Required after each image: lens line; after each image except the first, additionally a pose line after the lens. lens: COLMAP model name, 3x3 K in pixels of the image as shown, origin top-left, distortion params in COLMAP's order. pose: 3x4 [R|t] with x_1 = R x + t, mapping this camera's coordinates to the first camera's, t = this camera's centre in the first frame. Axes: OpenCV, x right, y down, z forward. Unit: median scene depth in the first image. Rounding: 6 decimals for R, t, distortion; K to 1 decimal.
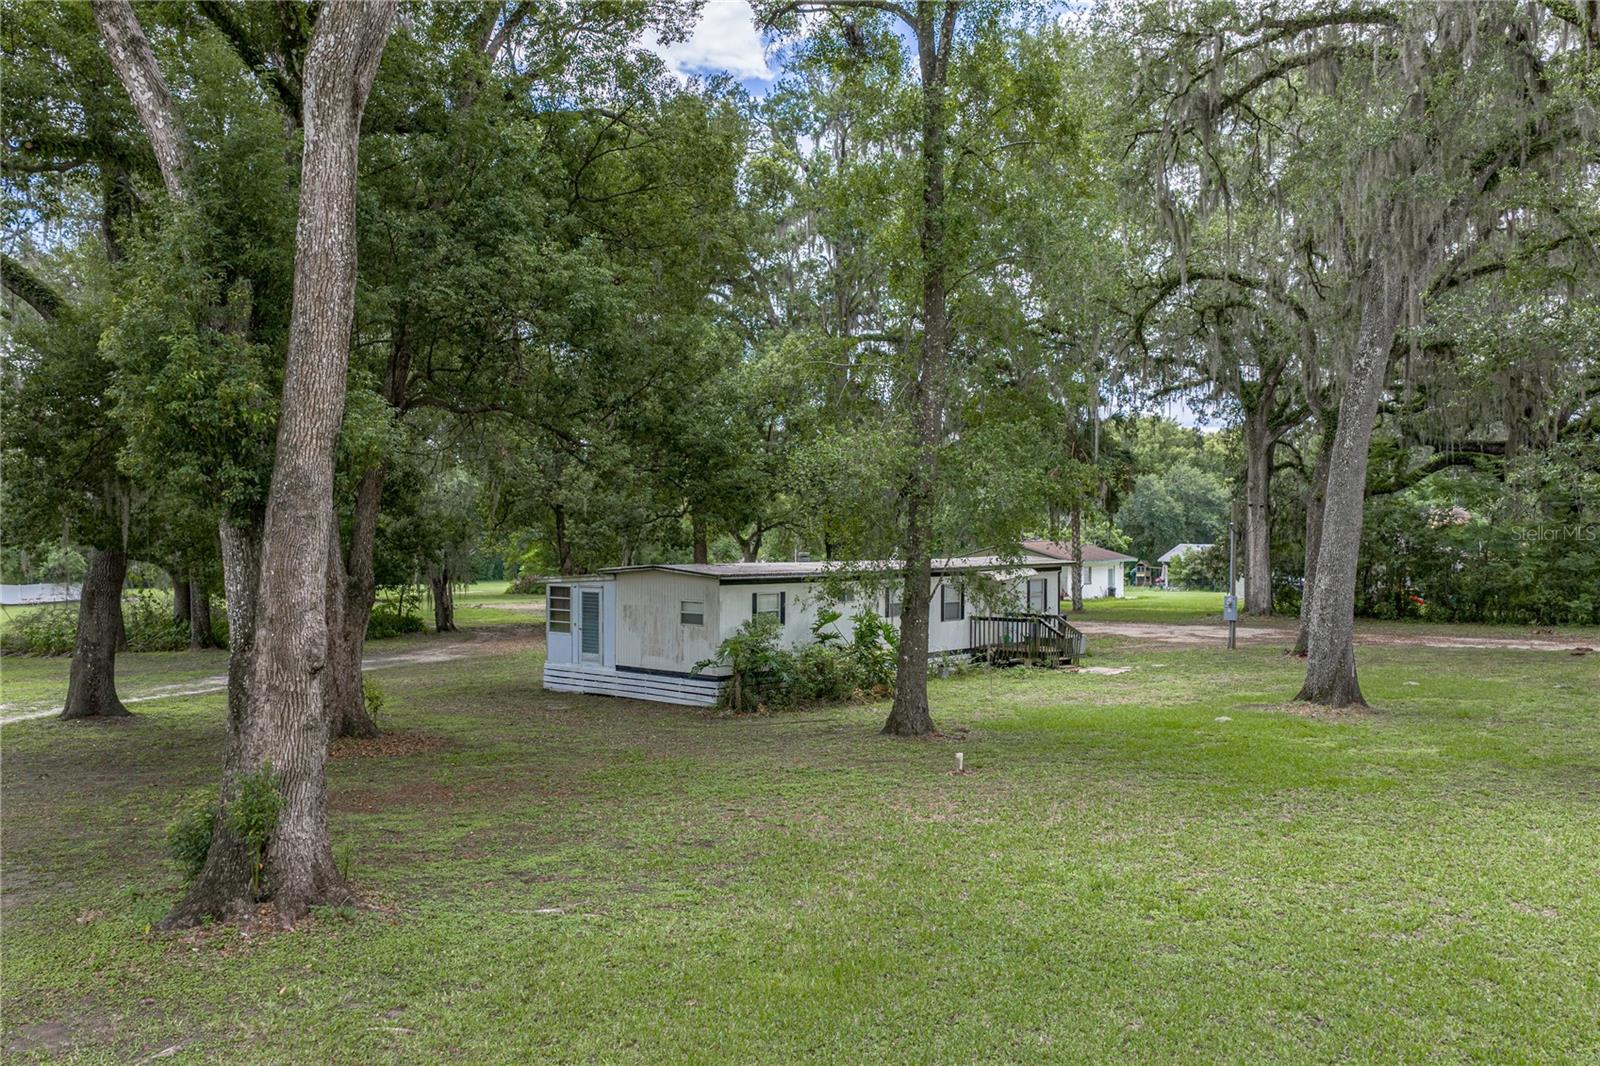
lens RADIAL K [[1322.4, 0, 803.0], [0, 1322.4, 535.0], [0, 0, 1]] dist [0.024913, 0.010834]
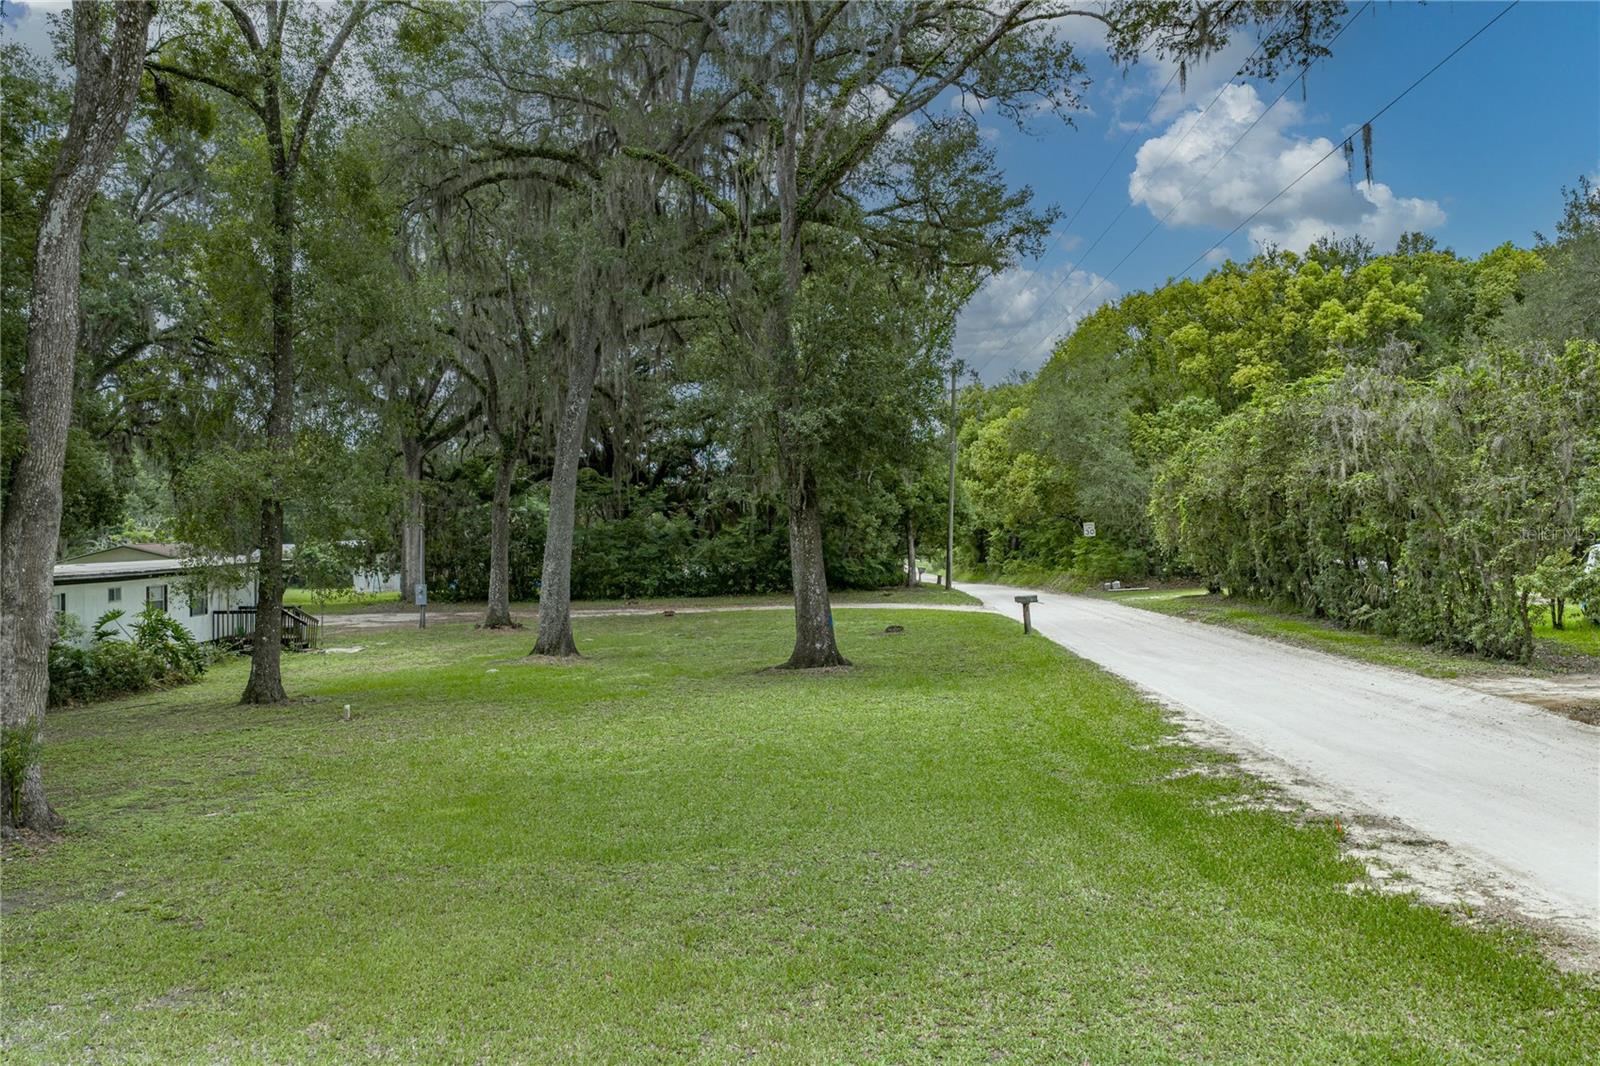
lens RADIAL K [[1322.4, 0, 798.5], [0, 1322.4, 529.2], [0, 0, 1]] dist [0.024913, 0.010834]
pose [[0.761425, -0.009629, 0.648181, -0.287296], [0.012096, 0.999927, 0.000645, -0.001227], [-0.648140, 0.007349, 0.761486, -0.200443]]
